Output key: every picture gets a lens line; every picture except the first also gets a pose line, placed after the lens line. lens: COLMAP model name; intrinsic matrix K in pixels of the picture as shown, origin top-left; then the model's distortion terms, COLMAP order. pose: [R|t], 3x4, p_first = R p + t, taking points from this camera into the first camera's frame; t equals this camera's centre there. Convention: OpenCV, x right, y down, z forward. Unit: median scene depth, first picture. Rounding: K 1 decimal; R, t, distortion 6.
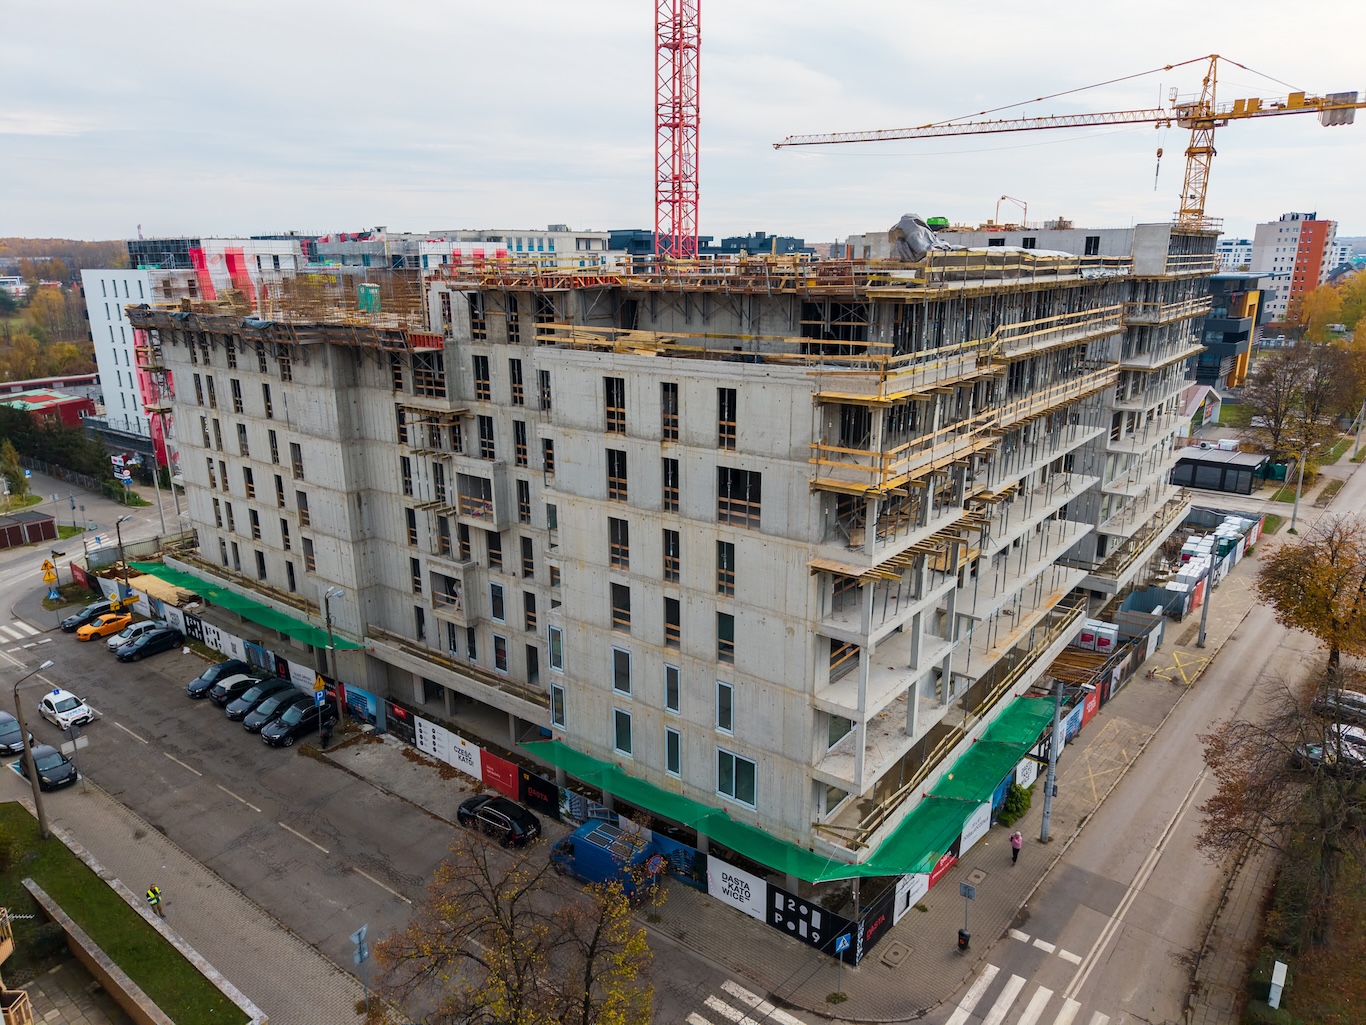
lens RADIAL K [[929.1, 0, 684.4], [0, 929.1, 527.8], [0, 0, 1]] dist [0.005140, -0.000936]
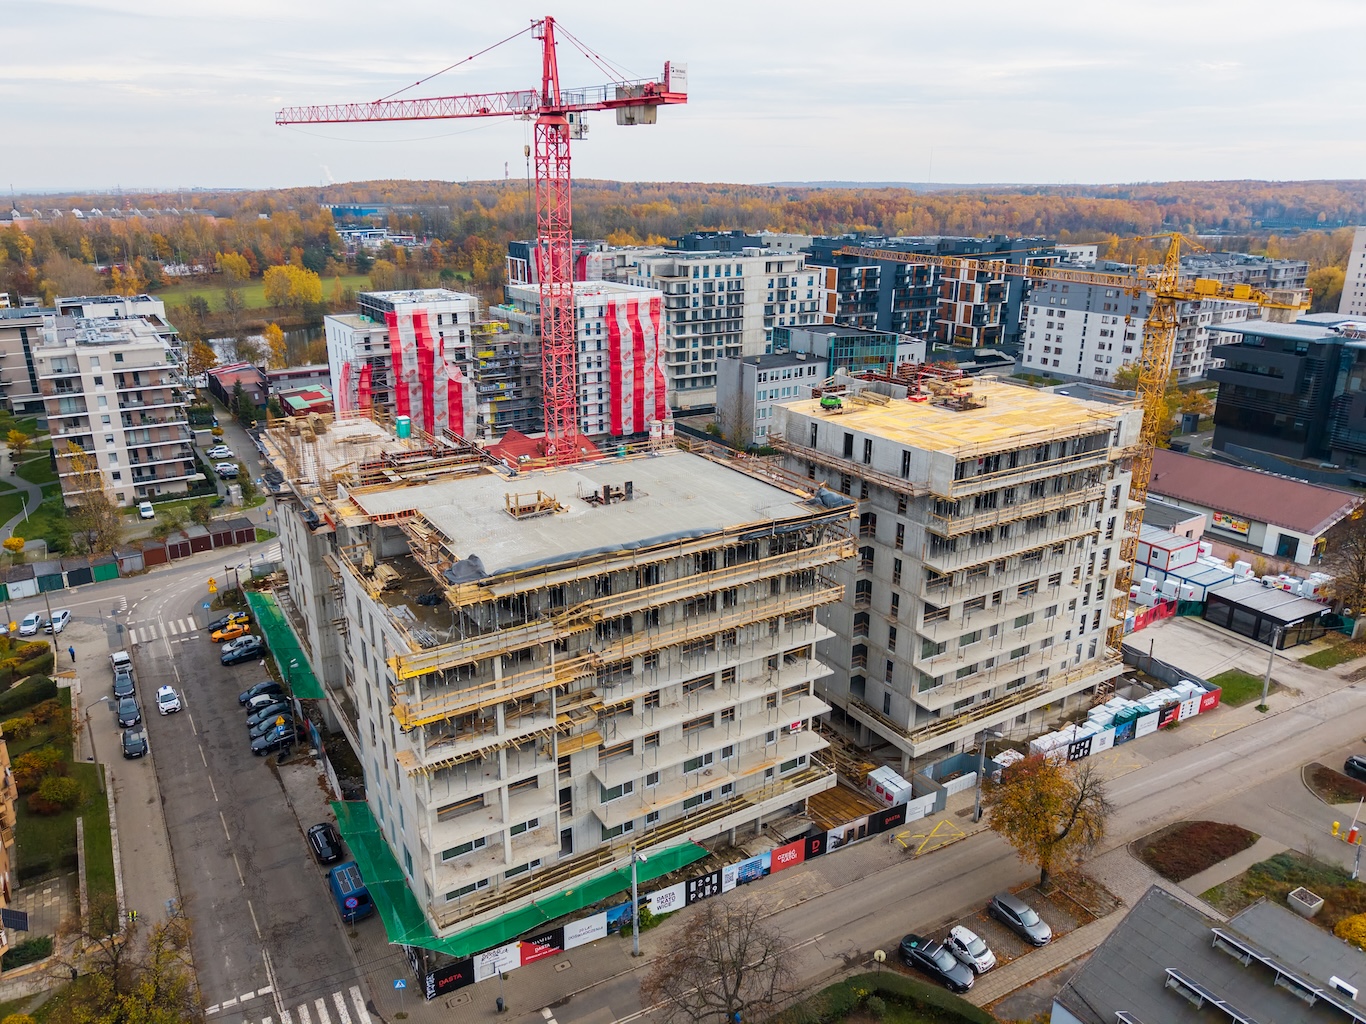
lens RADIAL K [[955.9, 0, 648.9], [0, 955.9, 509.1], [0, 0, 1]] dist [0.025648, -0.002322]
pose [[0.930241, 0.119758, -0.346856, 0.388295], [-0.105968, 0.992645, 0.058530, -0.191774], [0.351315, -0.017692, 0.936090, -0.150851]]
